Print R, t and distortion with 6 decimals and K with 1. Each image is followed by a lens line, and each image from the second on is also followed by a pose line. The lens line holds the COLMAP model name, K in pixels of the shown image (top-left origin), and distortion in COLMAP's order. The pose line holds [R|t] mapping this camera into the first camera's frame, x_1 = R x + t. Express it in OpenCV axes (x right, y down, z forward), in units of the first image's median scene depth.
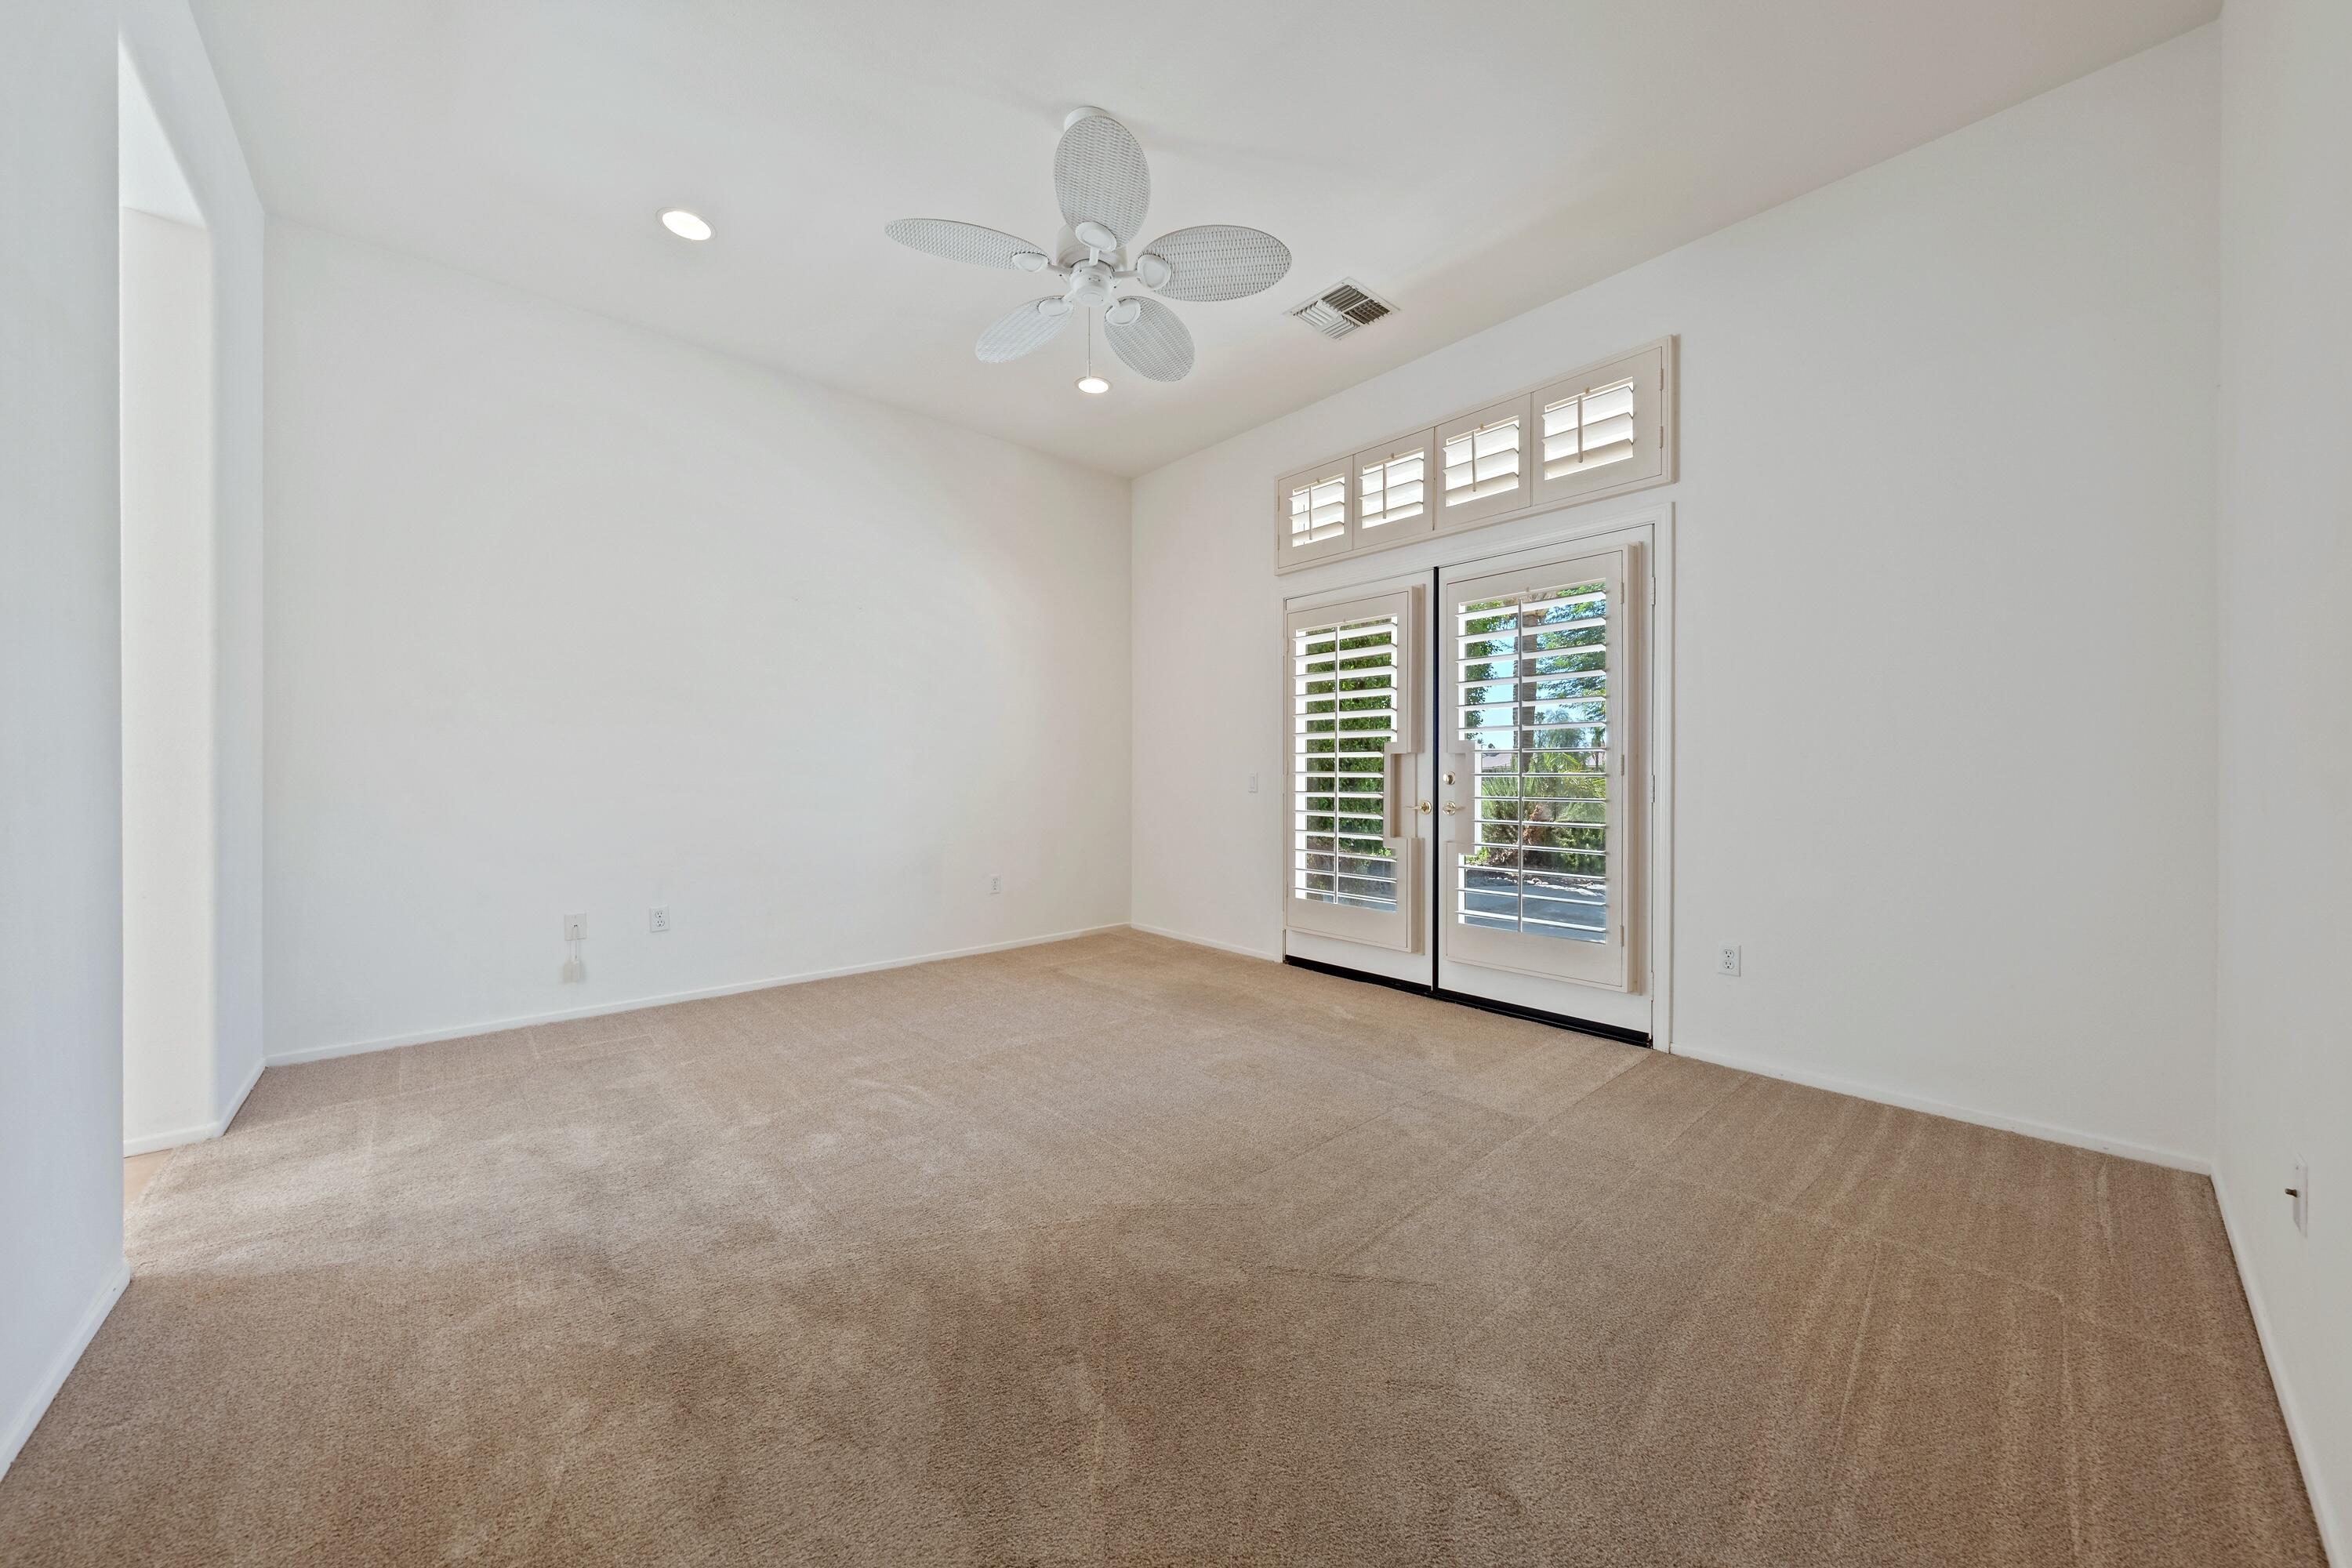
lens RADIAL K [[769.5, 0, 1154.3], [0, 769.5, 770.6], [0, 0, 1]] dist [-0.000809, -0.000042]
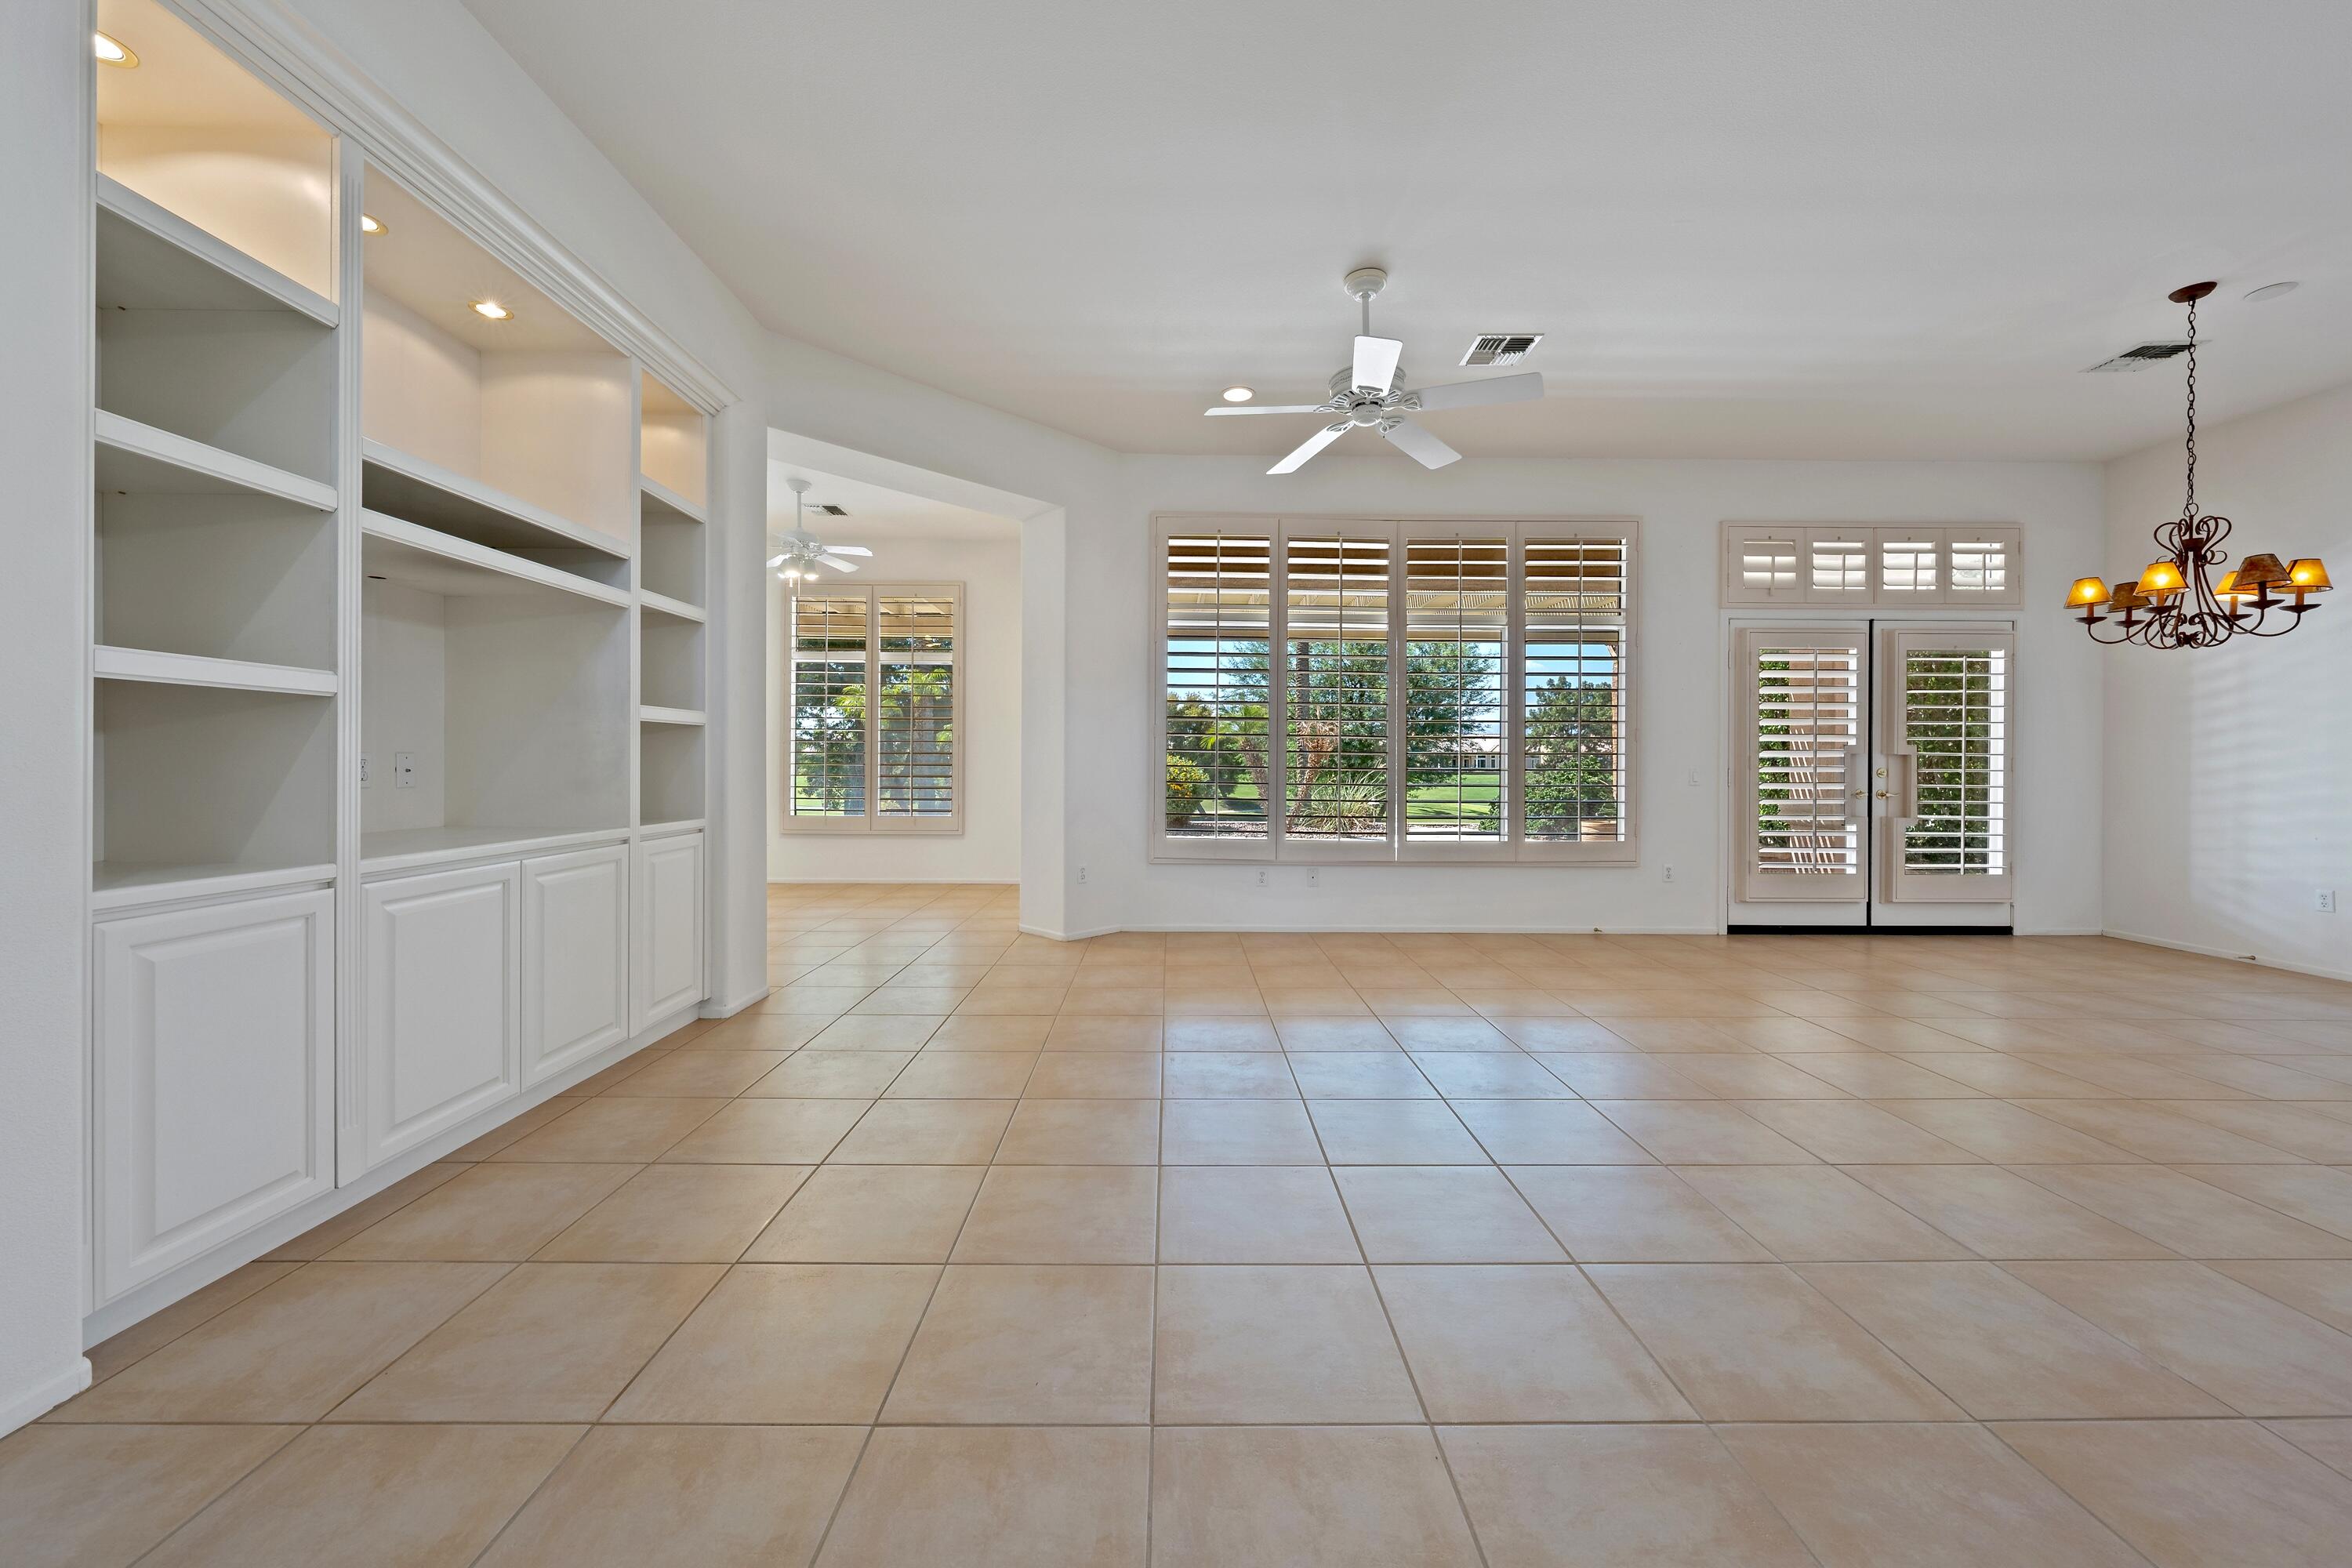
lens RADIAL K [[868.3, 0, 1179.7], [0, 868.3, 764.3], [0, 0, 1]] dist [-0.000596, -0.000169]
pose [[0.662888, 0.012360, 0.748616, -1.565417], [-0.010883, 0.999917, -0.006872, 0.017581], [-0.748639, -0.003592, 0.662968, 0.876023]]
